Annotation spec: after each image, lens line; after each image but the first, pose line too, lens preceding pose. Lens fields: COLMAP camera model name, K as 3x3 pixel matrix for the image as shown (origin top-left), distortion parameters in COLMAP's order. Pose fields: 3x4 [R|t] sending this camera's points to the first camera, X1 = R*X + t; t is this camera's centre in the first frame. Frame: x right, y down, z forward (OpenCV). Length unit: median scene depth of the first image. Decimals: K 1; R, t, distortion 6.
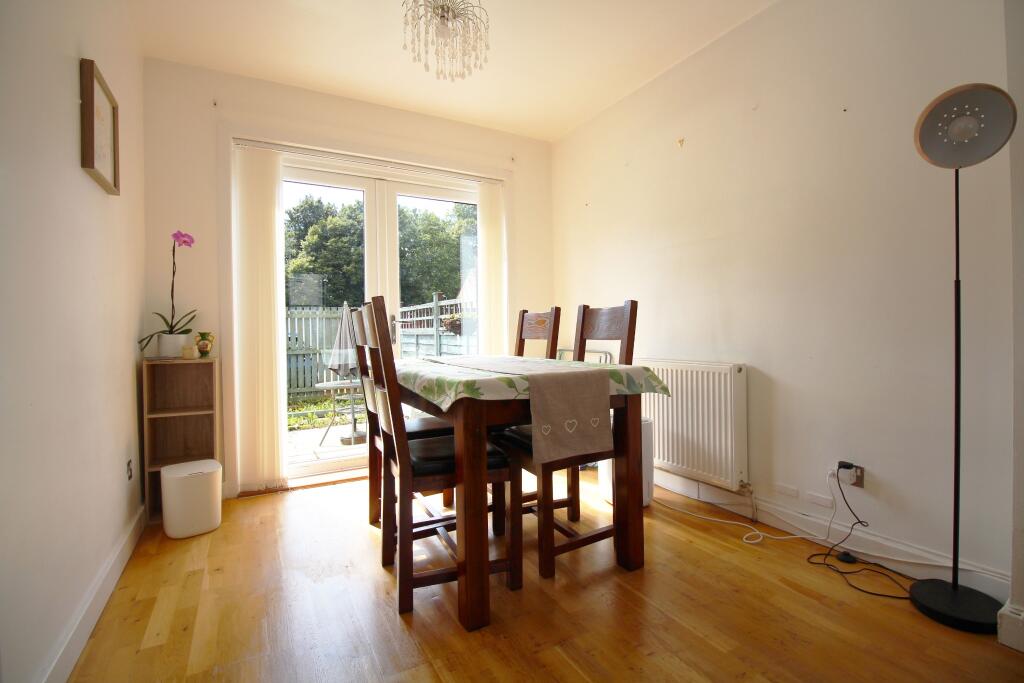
lens RADIAL K [[480.1, 0, 512.0], [0, 480.1, 341.5], [0, 0, 1]] dist [0.000866, 0.000073]
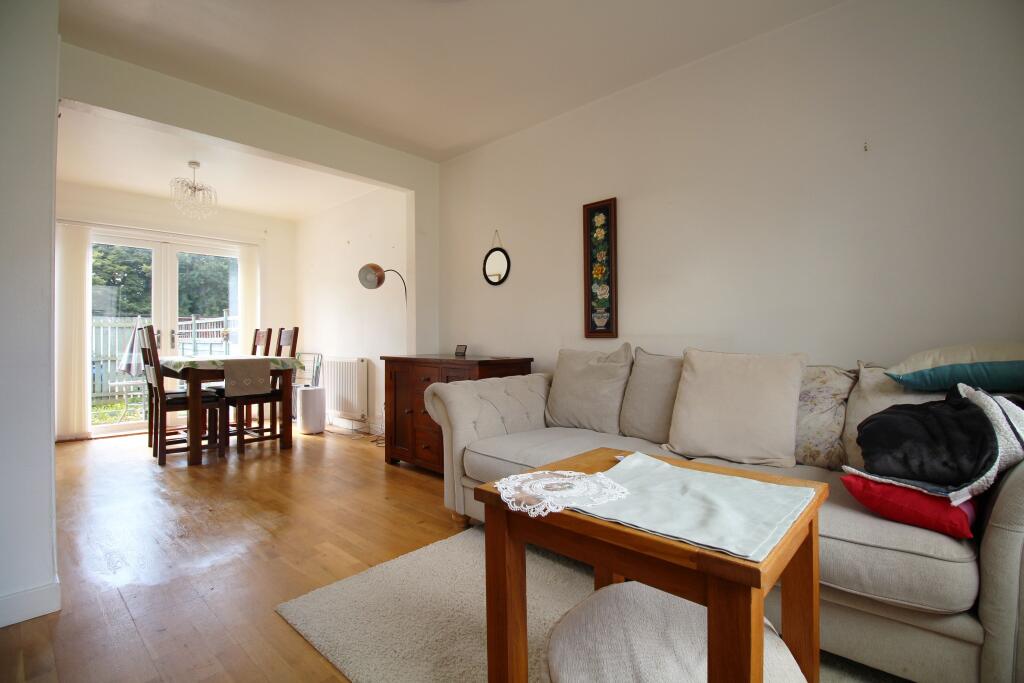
lens RADIAL K [[470.9, 0, 512.0], [0, 470.9, 341.5], [0, 0, 1]] dist [0.001233, -0.016226]
pose [[0.945270, 0.009494, 0.326150, 0.347812], [-0.002346, 0.999748, -0.022305, 0.016278], [-0.326280, 0.020319, 0.945055, -0.929810]]
